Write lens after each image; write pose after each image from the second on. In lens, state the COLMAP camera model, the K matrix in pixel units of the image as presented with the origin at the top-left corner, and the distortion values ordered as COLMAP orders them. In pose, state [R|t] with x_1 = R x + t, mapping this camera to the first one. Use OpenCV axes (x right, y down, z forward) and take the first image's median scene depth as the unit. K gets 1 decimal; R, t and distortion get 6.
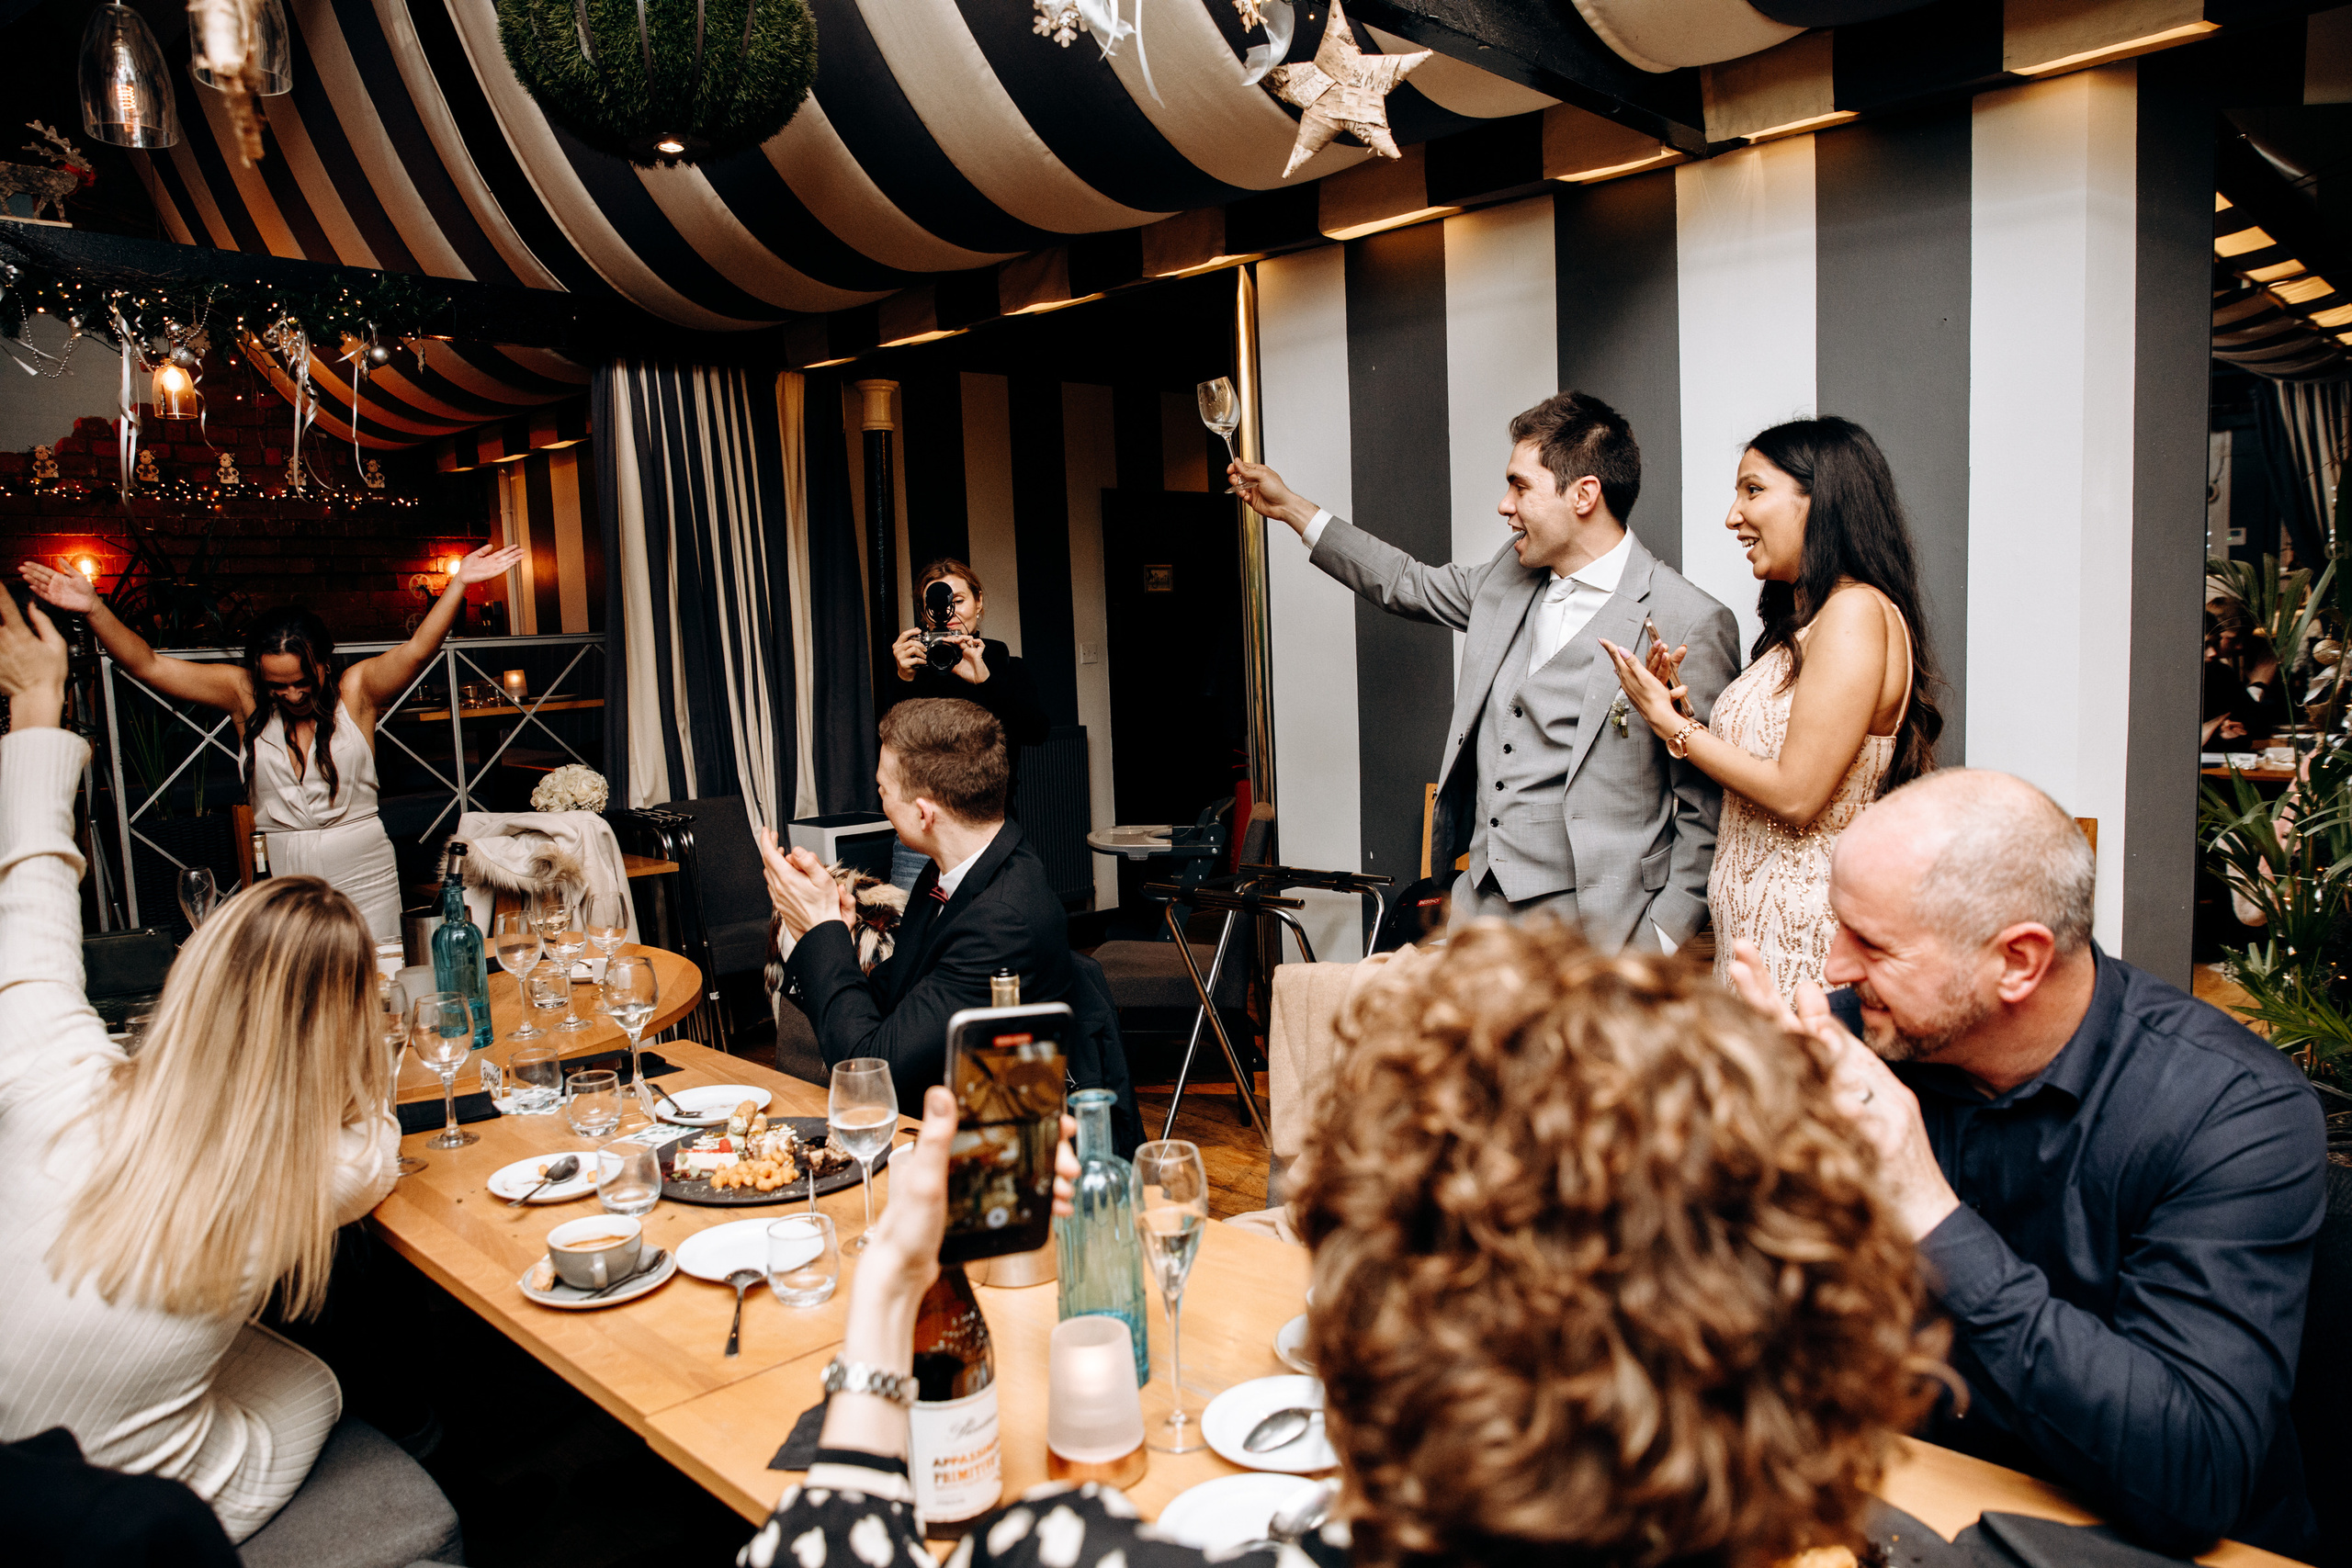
lens RADIAL K [[1584.3, 0, 1176.0], [0, 1584.3, 784.0], [0, 0, 1]] dist [-0.110430, 0.078387]
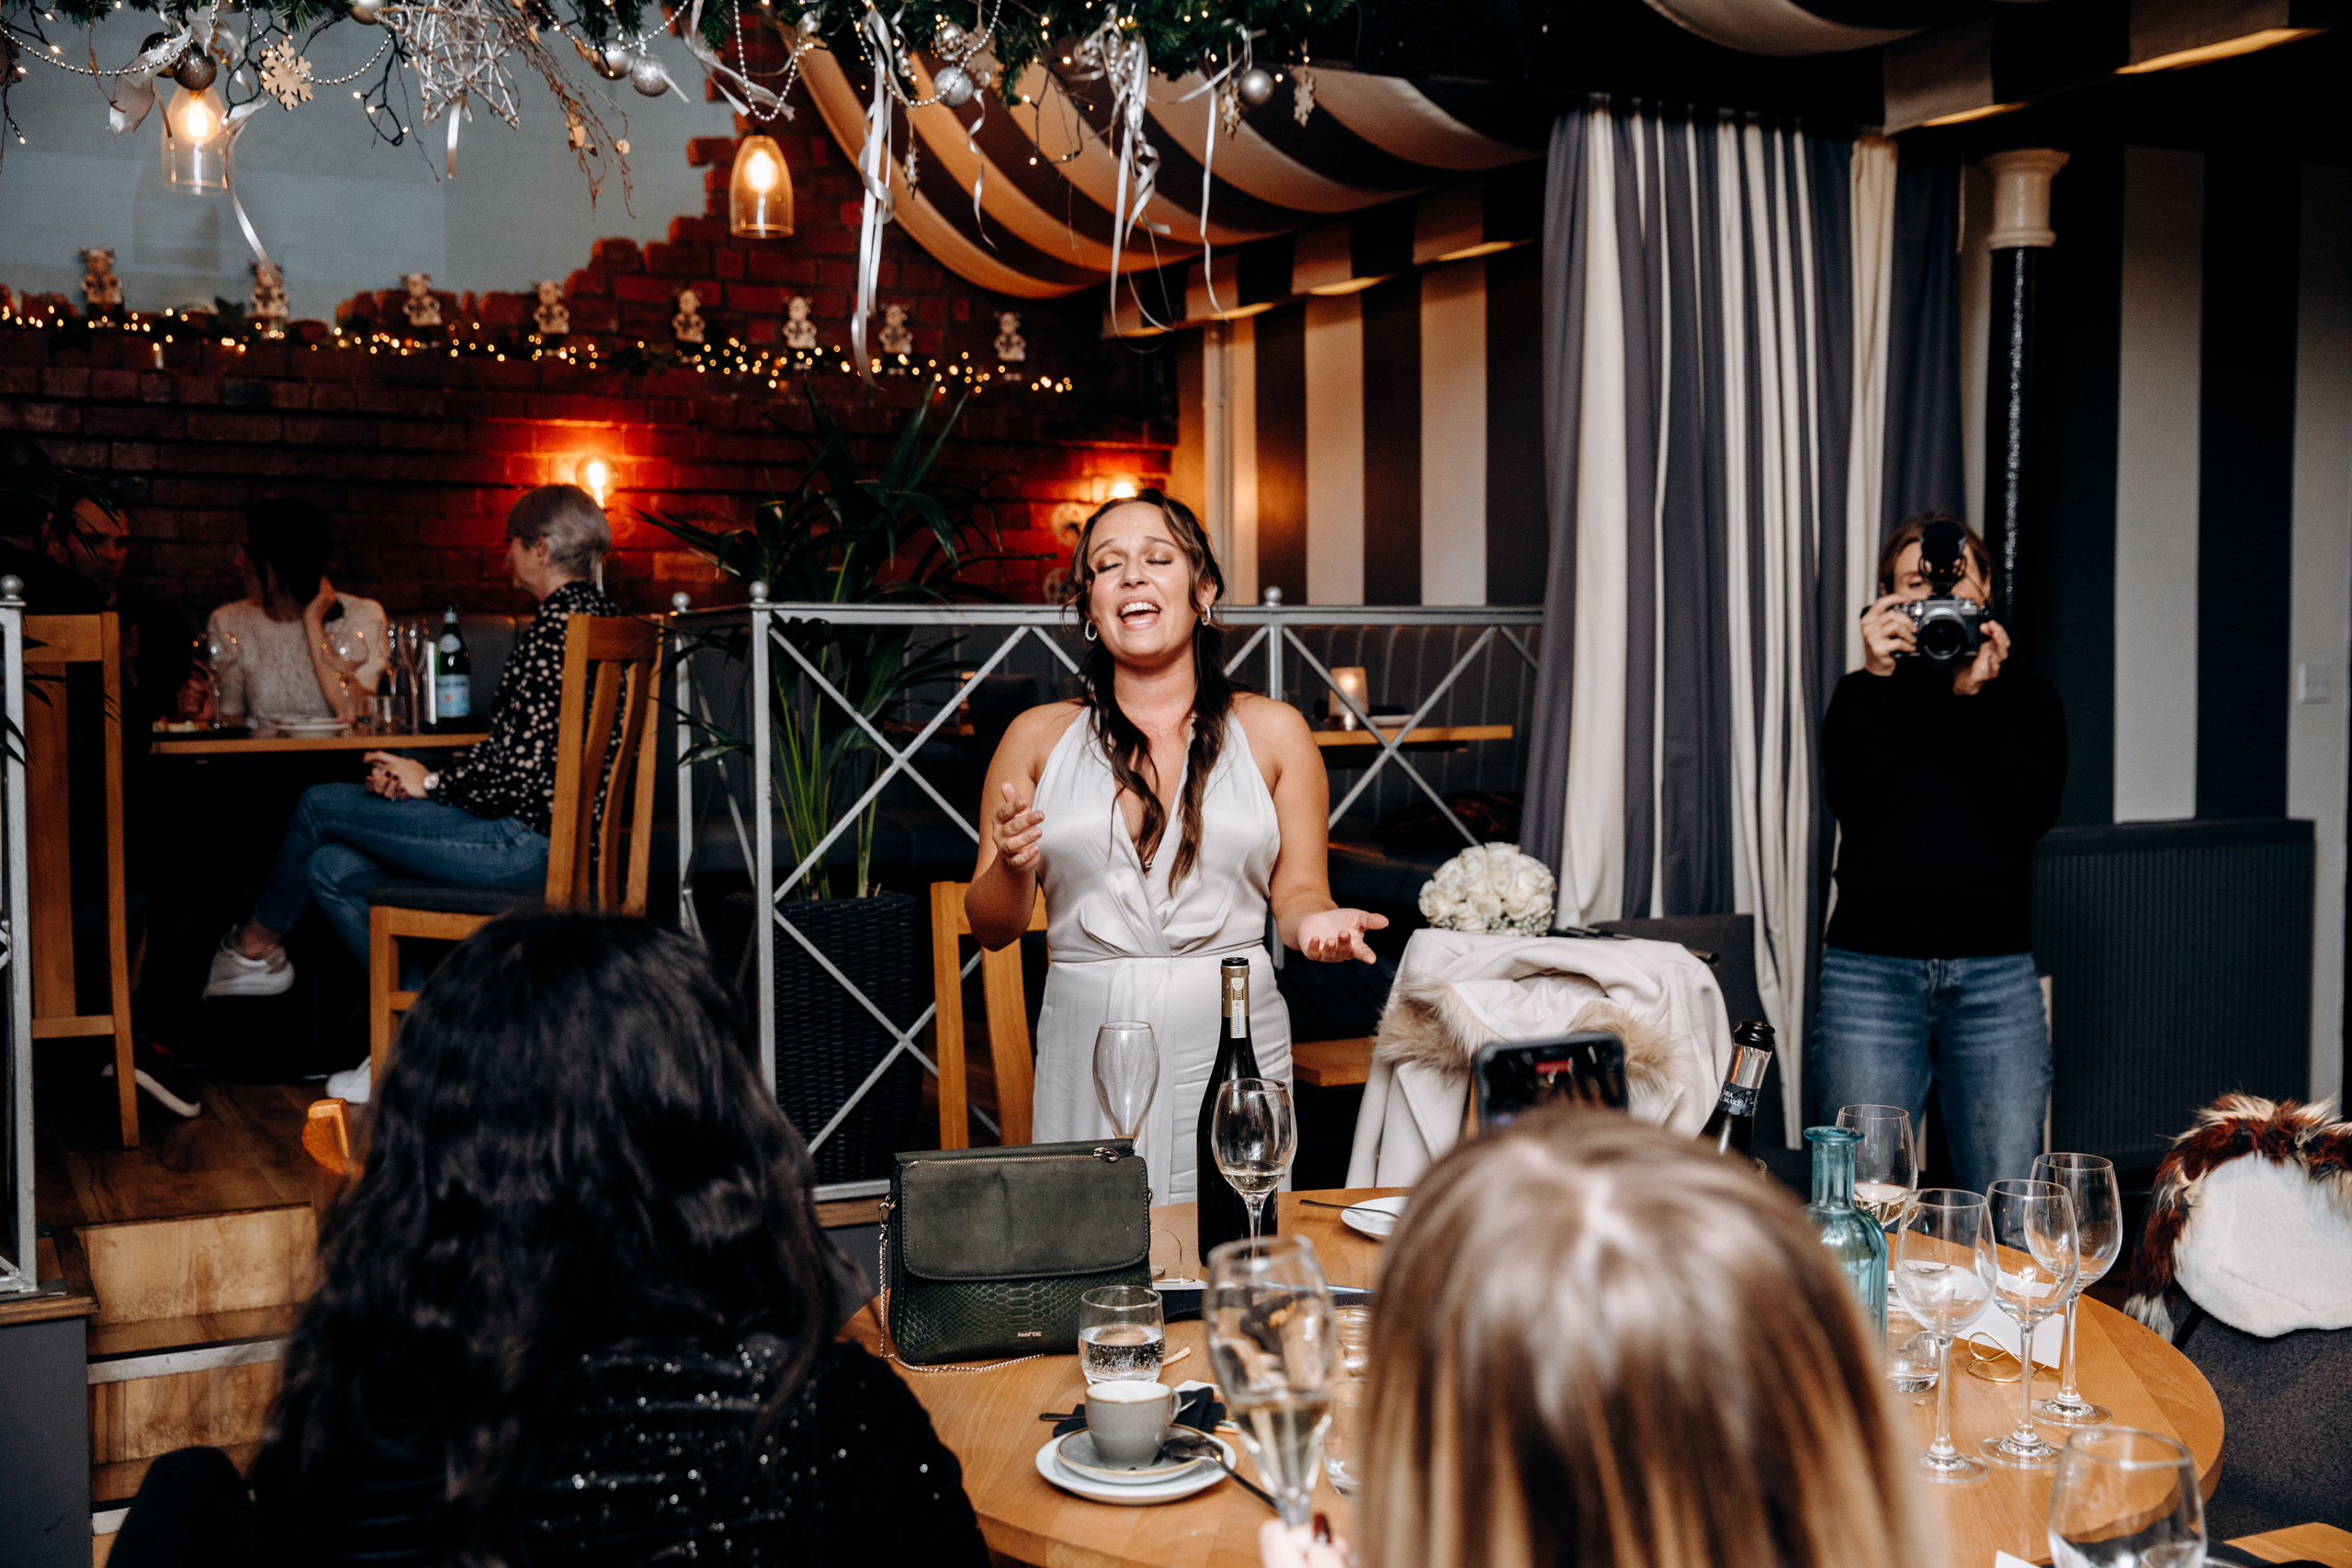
lens RADIAL K [[2551.1, 0, 1176.0], [0, 2551.1, 784.0], [0, 0, 1]] dist [0.001800, 0.018273]
pose [[0.949298, 0.051578, -0.310119, -0.157660], [-0.063591, 0.997562, -0.028745, -0.000425], [0.307880, 0.047008, 0.950263, 0.083543]]
